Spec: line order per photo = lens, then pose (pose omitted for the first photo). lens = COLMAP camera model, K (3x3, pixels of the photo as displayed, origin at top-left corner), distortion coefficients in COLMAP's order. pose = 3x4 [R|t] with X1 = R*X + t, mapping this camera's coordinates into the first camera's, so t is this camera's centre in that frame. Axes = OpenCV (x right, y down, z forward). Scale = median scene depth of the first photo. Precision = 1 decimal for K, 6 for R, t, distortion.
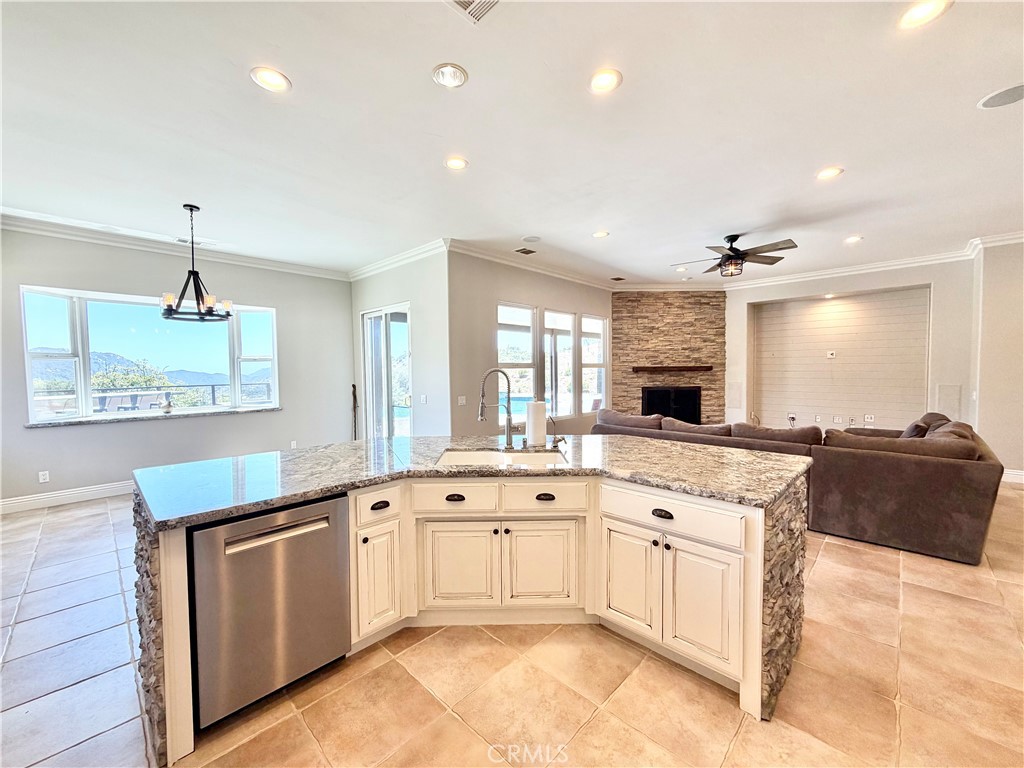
lens RADIAL K [[408.1, 0, 509.1], [0, 408.1, 386.0], [0, 0, 1]] dist [-0.001586, 0.000102]
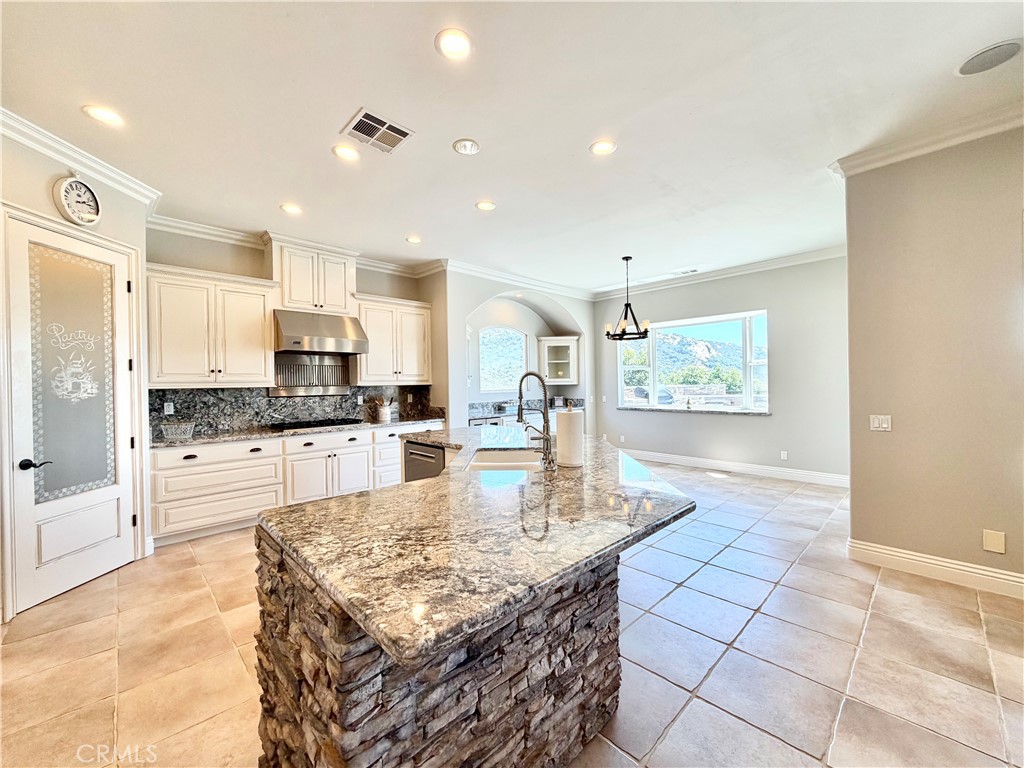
lens RADIAL K [[408.1, 0, 510.9], [0, 408.1, 385.6], [0, 0, 1]] dist [-0.001586, 0.000102]
pose [[-0.042360, 0.015656, -0.998980, 0.319402], [-0.026889, 0.999497, 0.016804, -0.007811], [0.998741, 0.027573, -0.041917, 0.335330]]
